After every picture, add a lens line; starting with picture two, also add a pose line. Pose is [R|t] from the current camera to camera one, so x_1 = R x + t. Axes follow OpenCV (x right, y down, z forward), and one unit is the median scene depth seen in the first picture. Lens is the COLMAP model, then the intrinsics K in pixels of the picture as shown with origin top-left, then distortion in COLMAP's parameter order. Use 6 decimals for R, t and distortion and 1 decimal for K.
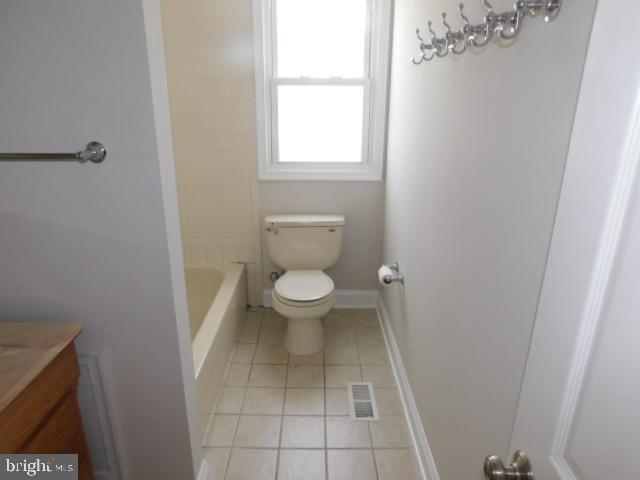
lens RADIAL K [[421.1, 0, 323.4], [0, 421.1, 235.5], [0, 0, 1]] dist [-0.075639, 0.055108]
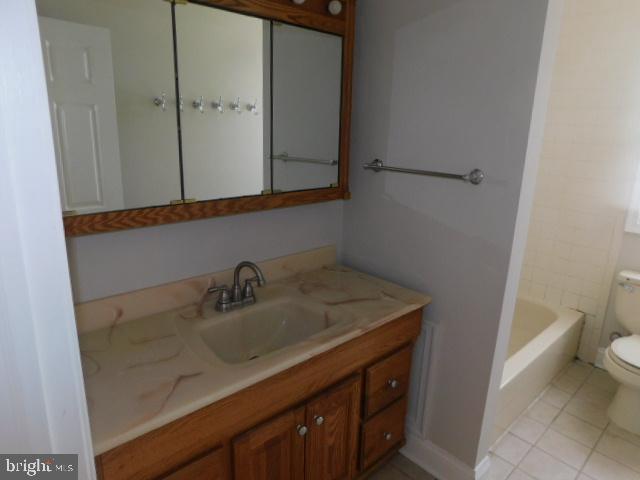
lens RADIAL K [[421.1, 0, 323.4], [0, 421.1, 235.5], [0, 0, 1]] dist [-0.075639, 0.055108]
pose [[0.673381, 0.194829, -0.713162, 0.057765], [-0.259387, 0.965589, 0.018872, 0.039511], [0.692298, 0.172277, 0.700745, -0.123354]]
